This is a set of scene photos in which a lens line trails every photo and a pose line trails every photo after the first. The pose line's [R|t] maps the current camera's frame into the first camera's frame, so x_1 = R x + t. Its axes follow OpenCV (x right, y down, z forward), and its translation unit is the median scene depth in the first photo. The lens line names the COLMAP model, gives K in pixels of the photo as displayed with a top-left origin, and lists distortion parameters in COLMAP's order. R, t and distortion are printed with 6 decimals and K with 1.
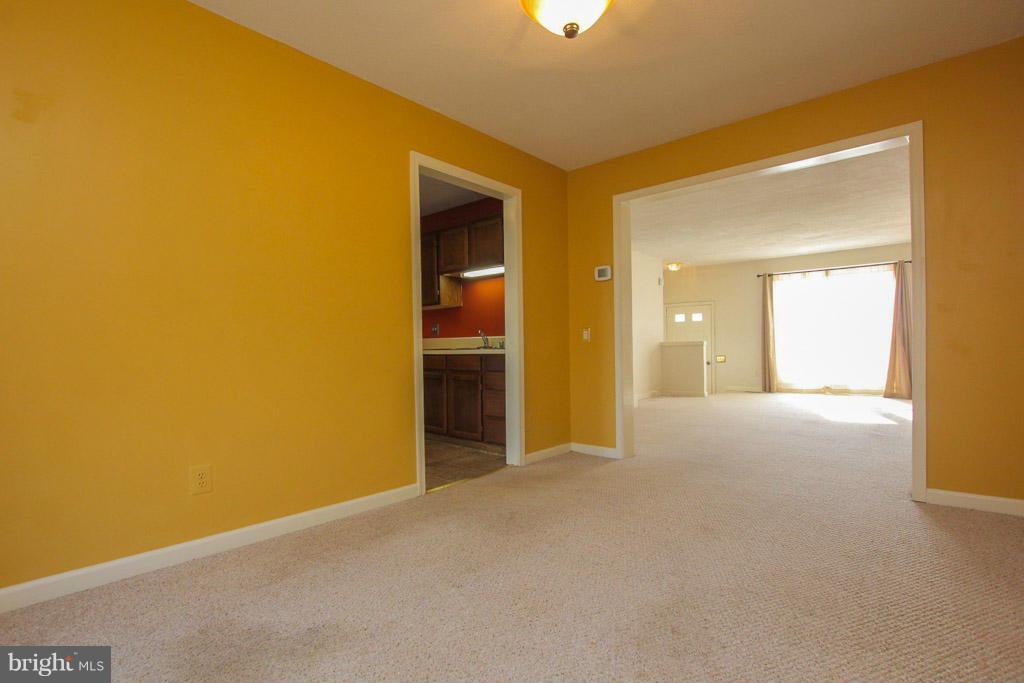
lens RADIAL K [[475.7, 0, 515.0], [0, 475.7, 344.9], [0, 0, 1]] dist [-0.033400, -0.000008]
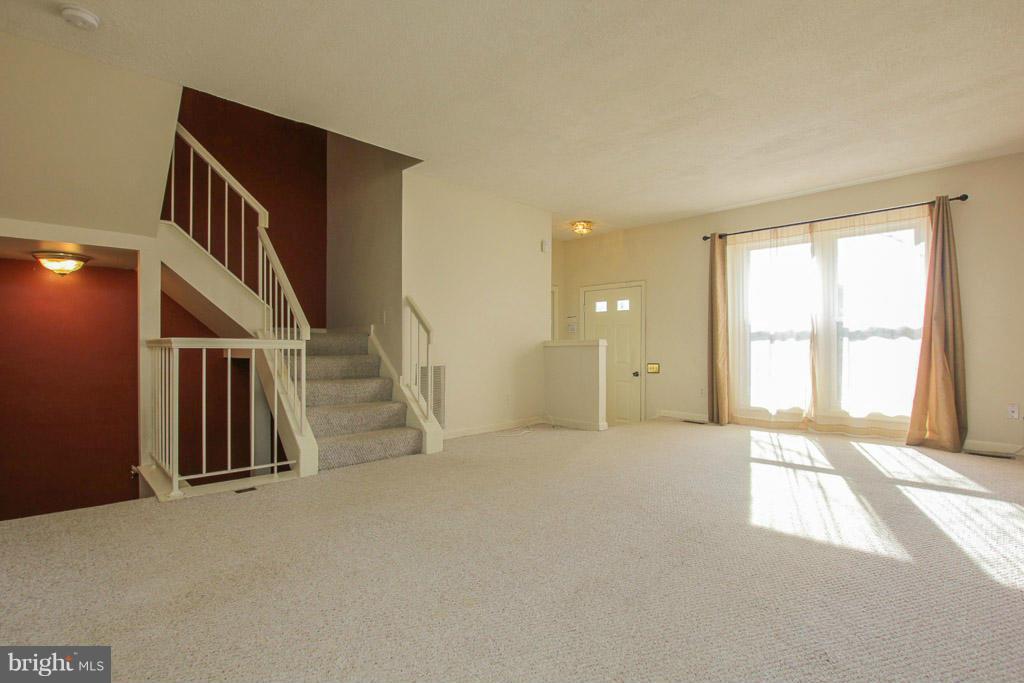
lens RADIAL K [[478.8, 0, 511.2], [0, 478.8, 345.9], [0, 0, 1]] dist [-0.023615, 0.000445]
pose [[0.996889, 0.015736, -0.077233, 0.316208], [-0.015760, 0.999876, 0.000301, 0.001781], [0.077228, 0.000917, 0.997013, 0.351290]]
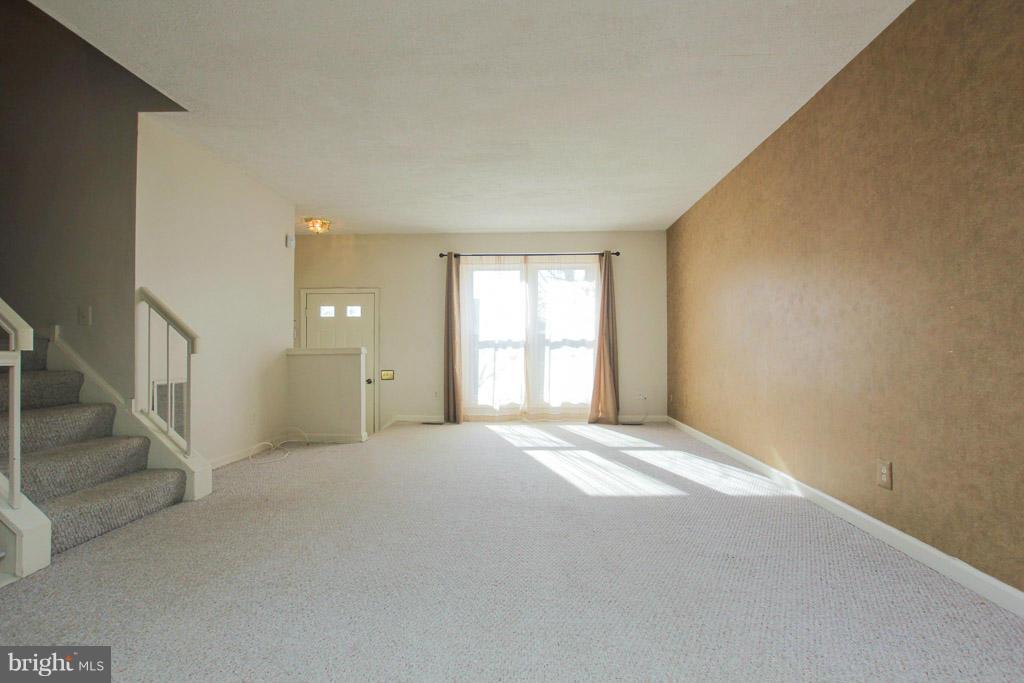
lens RADIAL K [[478.8, 0, 511.2], [0, 478.8, 345.9], [0, 0, 1]] dist [-0.023615, 0.000445]
pose [[0.782216, 0.019166, 0.622713, 0.163466], [-0.009902, 0.999783, -0.018333, -0.000836], [-0.622929, 0.008175, 0.782236, 0.392645]]
